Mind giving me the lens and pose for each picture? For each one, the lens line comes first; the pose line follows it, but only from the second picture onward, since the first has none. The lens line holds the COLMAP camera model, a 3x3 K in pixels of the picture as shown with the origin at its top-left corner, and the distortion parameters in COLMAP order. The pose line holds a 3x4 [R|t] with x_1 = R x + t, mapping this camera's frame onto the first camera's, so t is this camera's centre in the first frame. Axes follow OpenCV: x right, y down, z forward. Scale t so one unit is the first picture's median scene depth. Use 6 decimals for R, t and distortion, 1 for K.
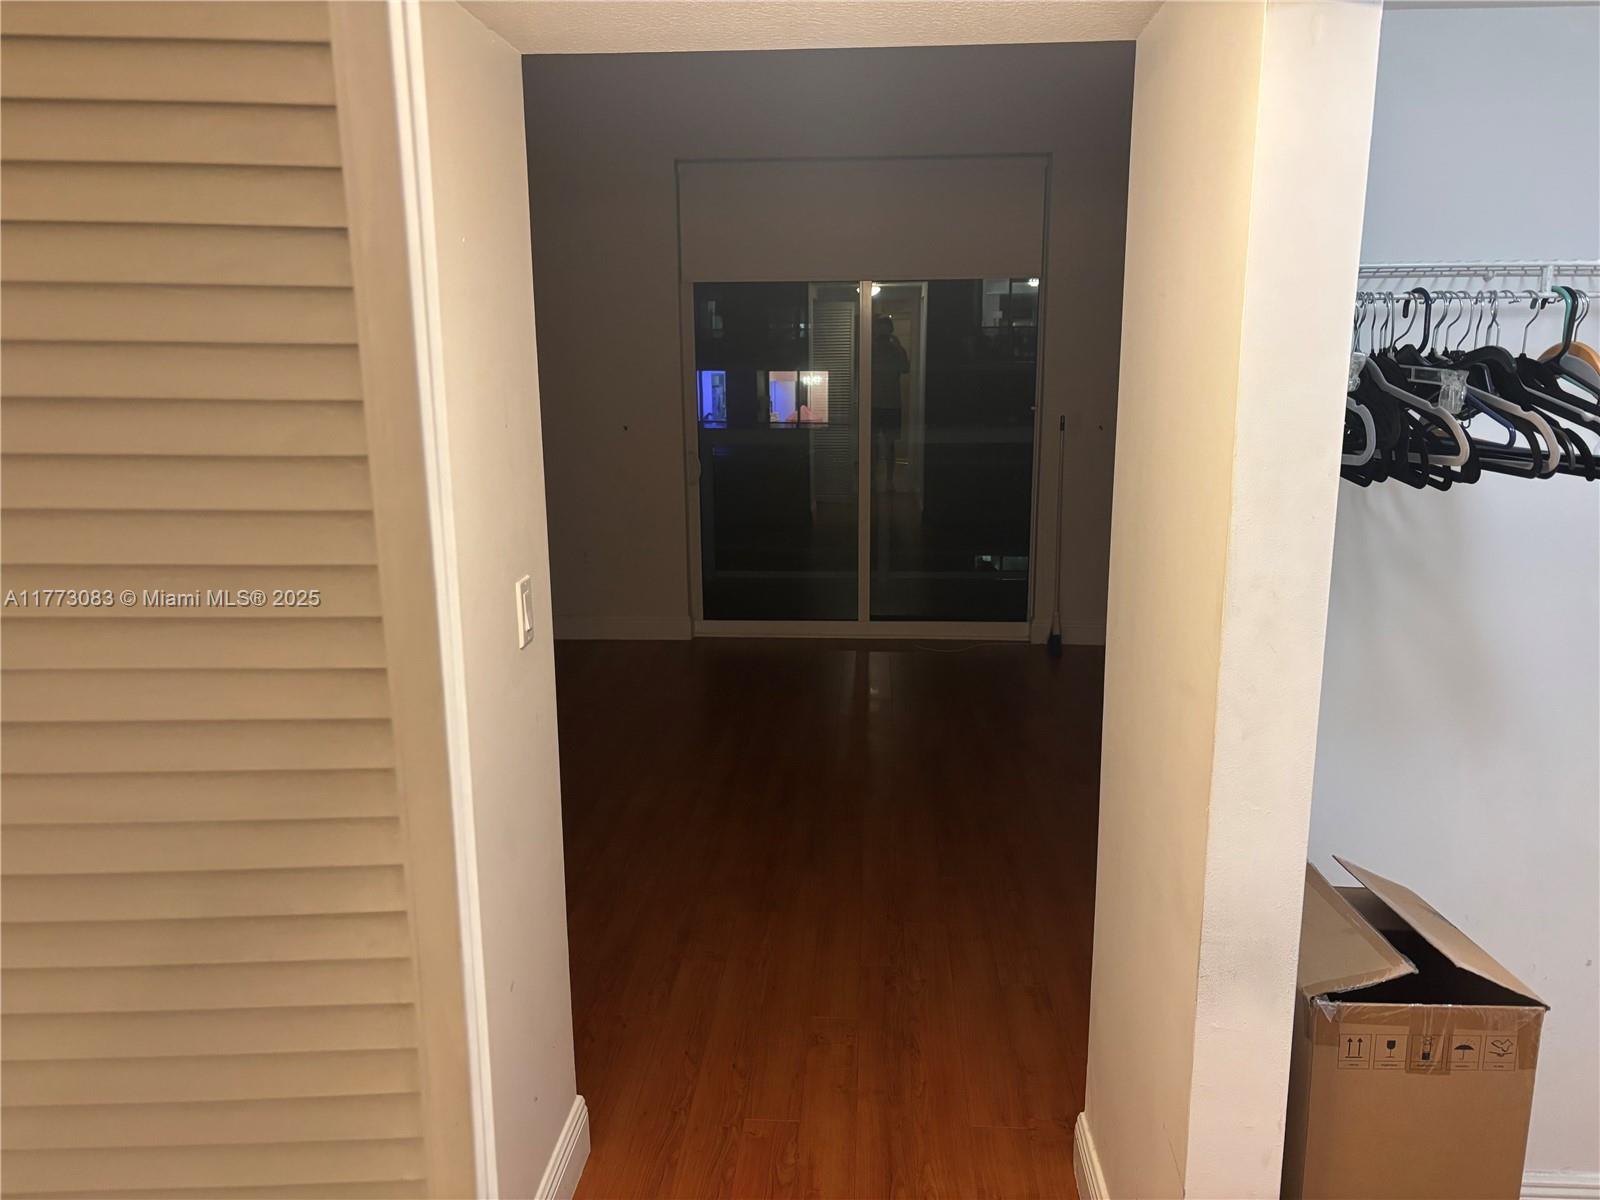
lens RADIAL K [[1198.5, 0, 795.9], [0, 1198.5, 605.3], [0, 0, 1]] dist [0.008258, -0.000571]
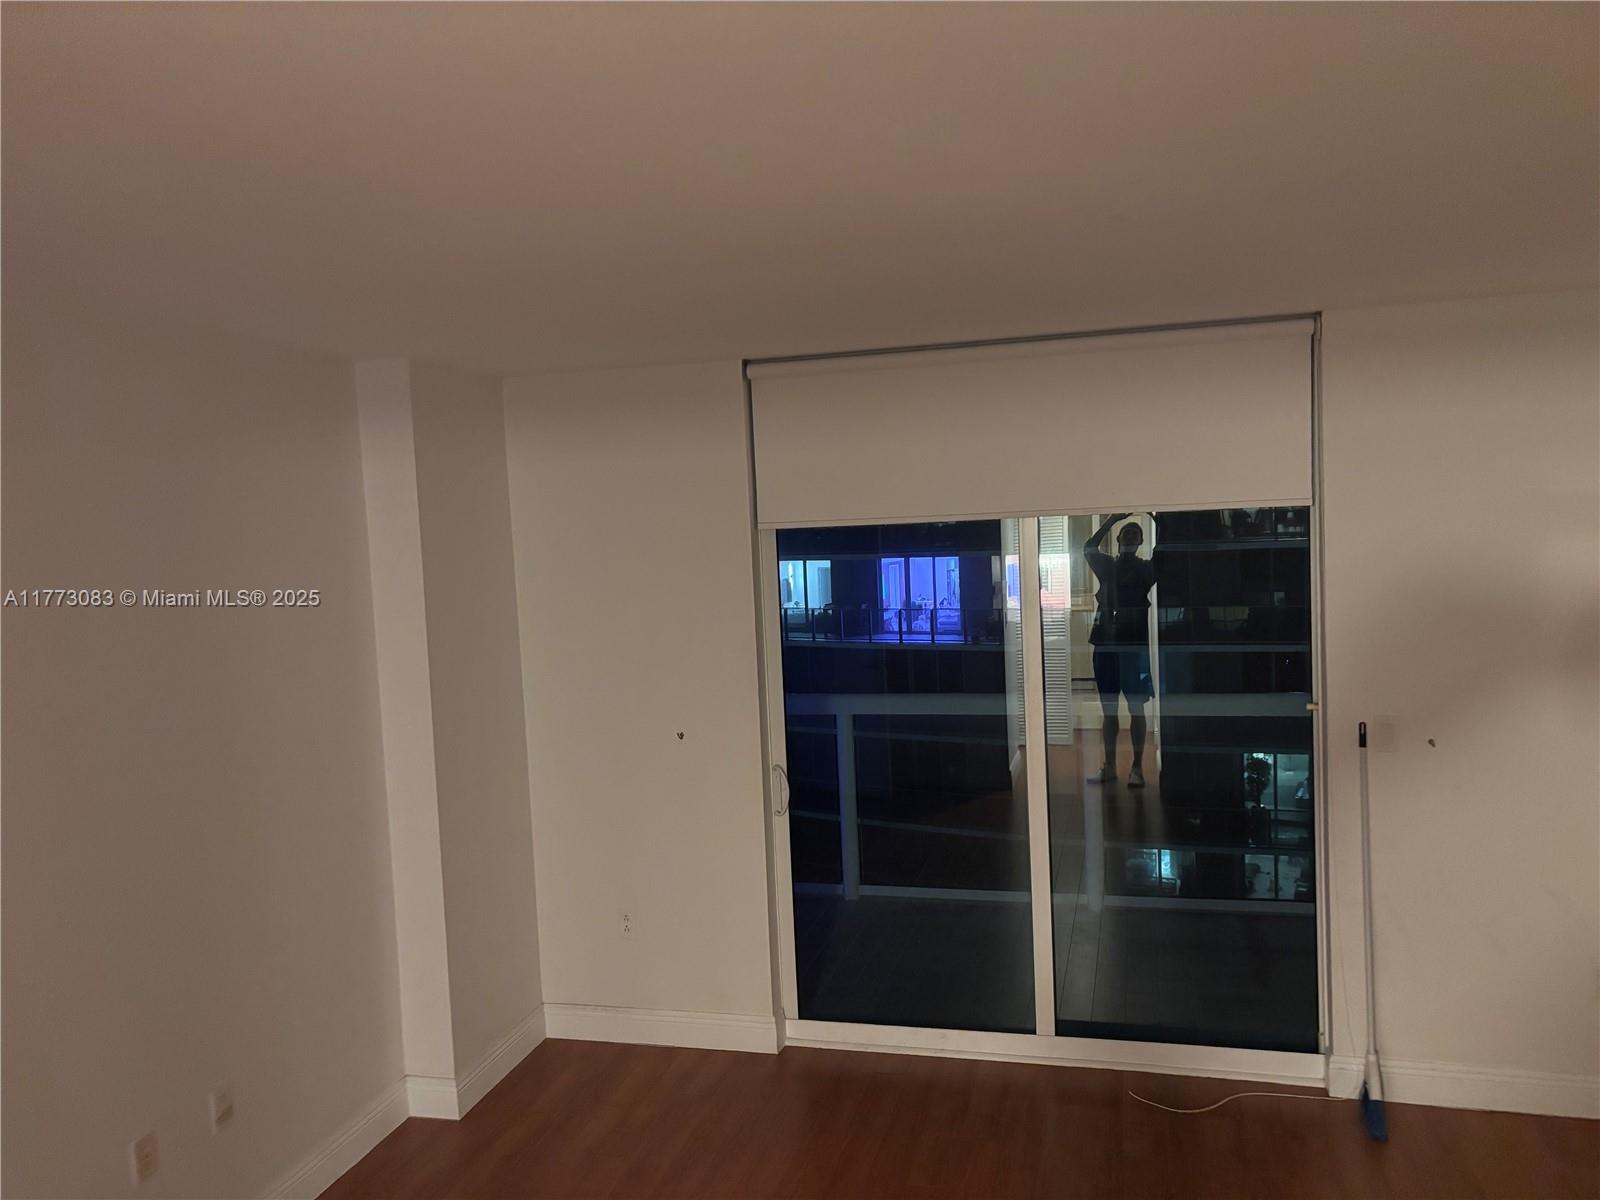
lens RADIAL K [[1198.5, 0, 799.3], [0, 1198.5, 589.5], [0, 0, 1]] dist [0.008258, -0.000571]
pose [[0.978839, -0.024208, -0.203197, 0.064268], [-0.007873, 0.987787, -0.155609, -0.120100], [0.204482, 0.153915, 0.966694, 0.322577]]
